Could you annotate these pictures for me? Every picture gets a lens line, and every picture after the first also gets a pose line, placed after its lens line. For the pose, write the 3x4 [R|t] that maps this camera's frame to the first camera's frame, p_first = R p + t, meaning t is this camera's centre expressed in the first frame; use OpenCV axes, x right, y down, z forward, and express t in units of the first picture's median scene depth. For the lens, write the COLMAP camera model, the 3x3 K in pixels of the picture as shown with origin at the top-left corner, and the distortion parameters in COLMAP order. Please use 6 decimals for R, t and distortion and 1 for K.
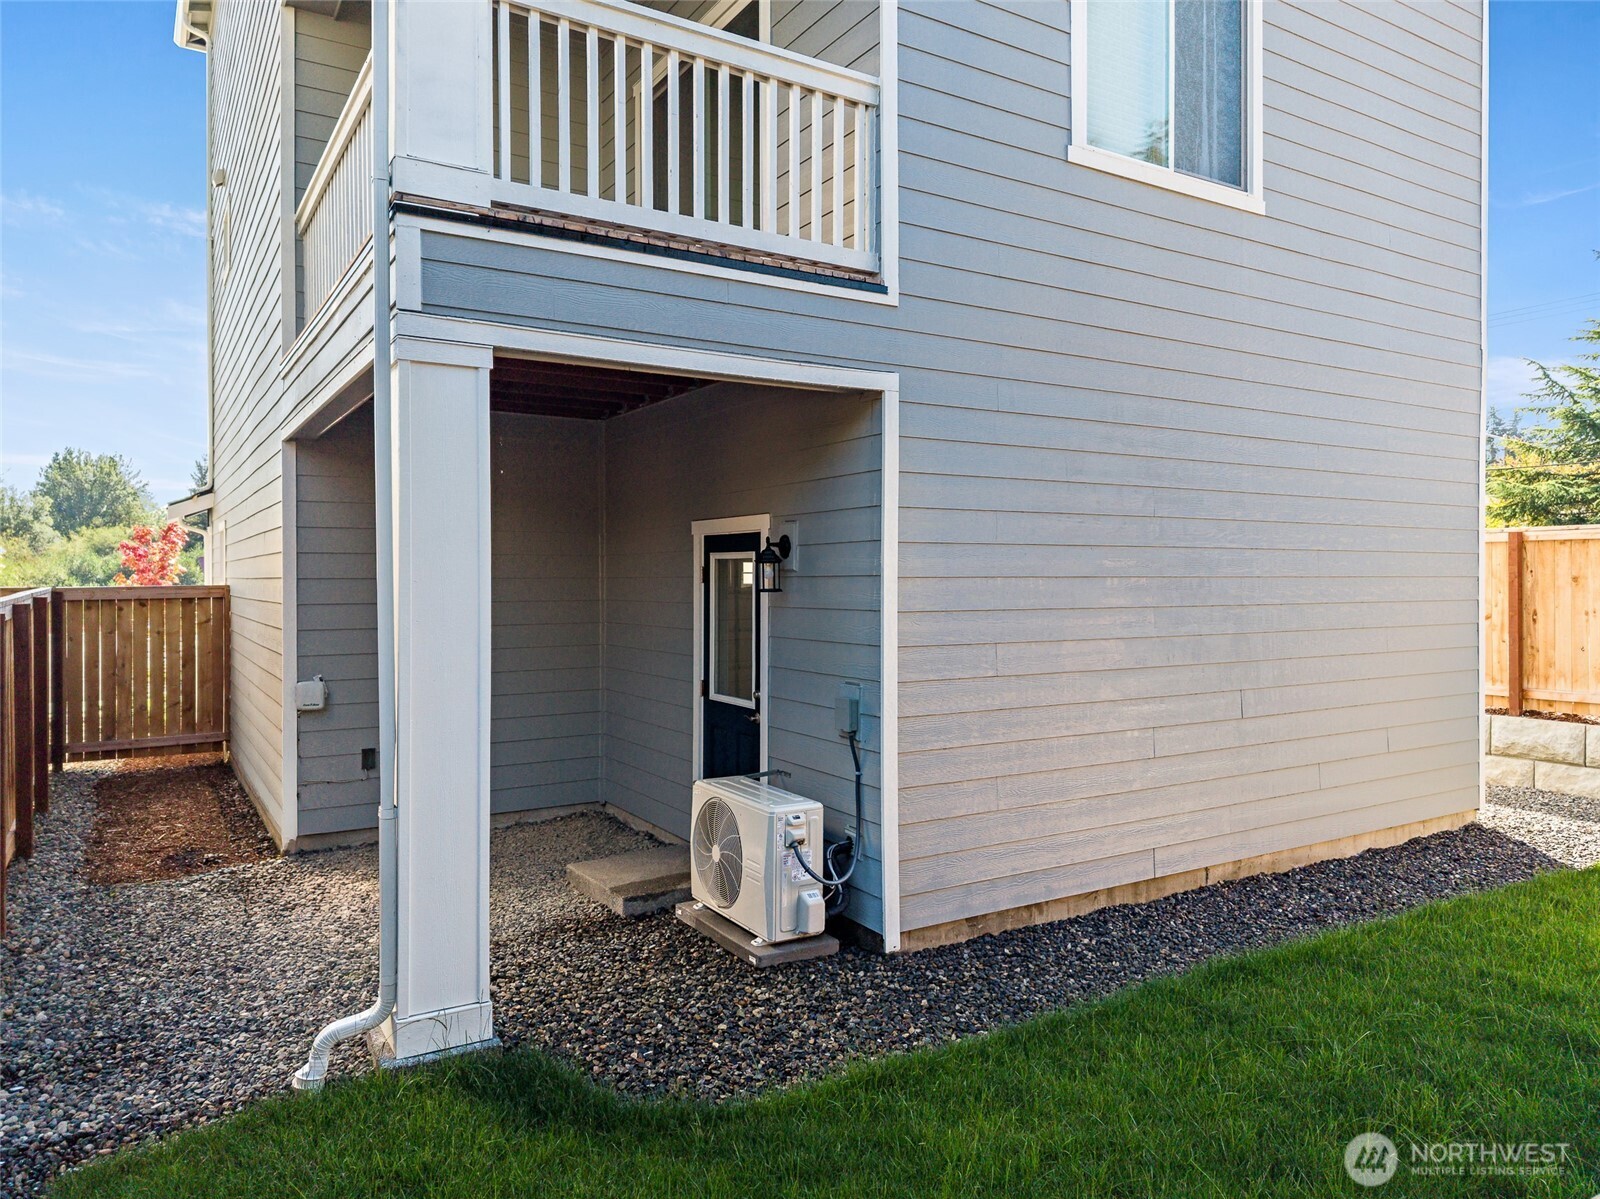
lens RADIAL K [[1087.6, 0, 799.4], [0, 1087.6, 595.1], [0, 0, 1]] dist [-0.011526, -0.001796]
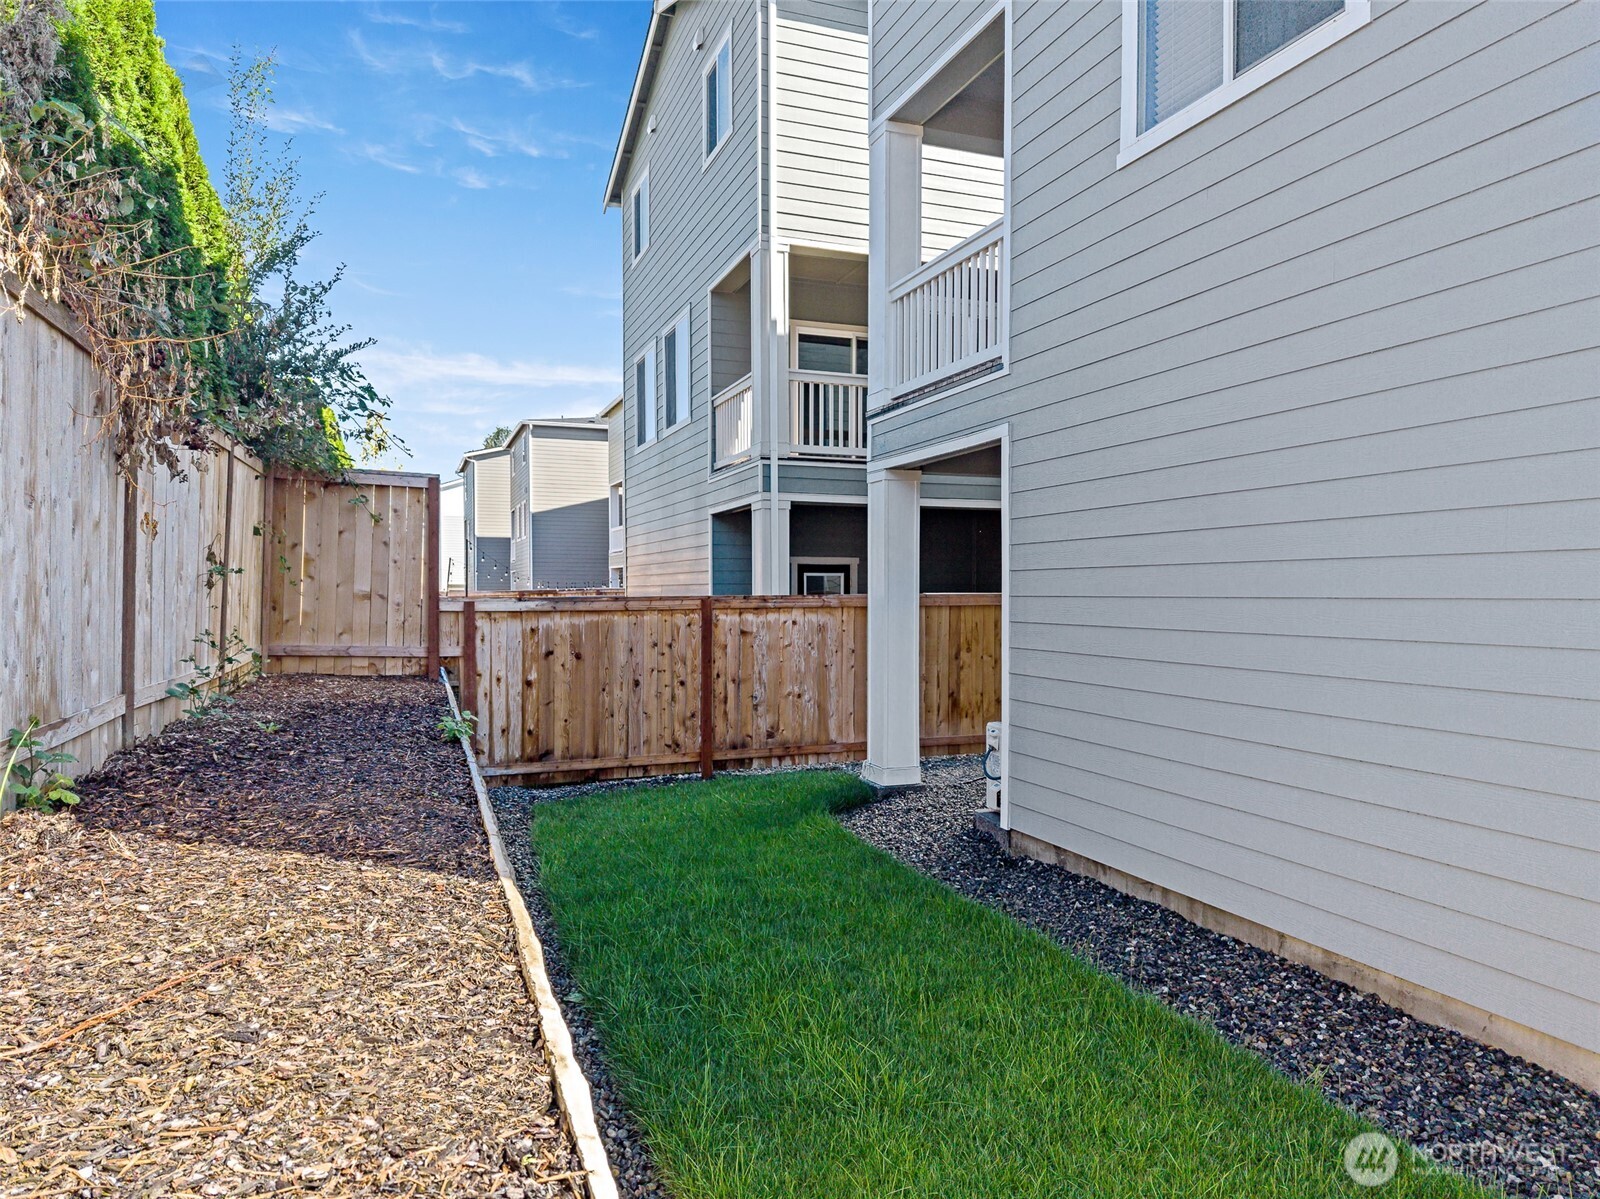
lens RADIAL K [[1087.6, 0, 801.4], [0, 1087.6, 595.9], [0, 0, 1]] dist [-0.011526, -0.001796]
pose [[-0.201426, 0.001208, -0.979503, 1.507819], [-0.009723, 0.999948, 0.003232, 0.014998], [0.979455, 0.010174, -0.201404, 1.028497]]
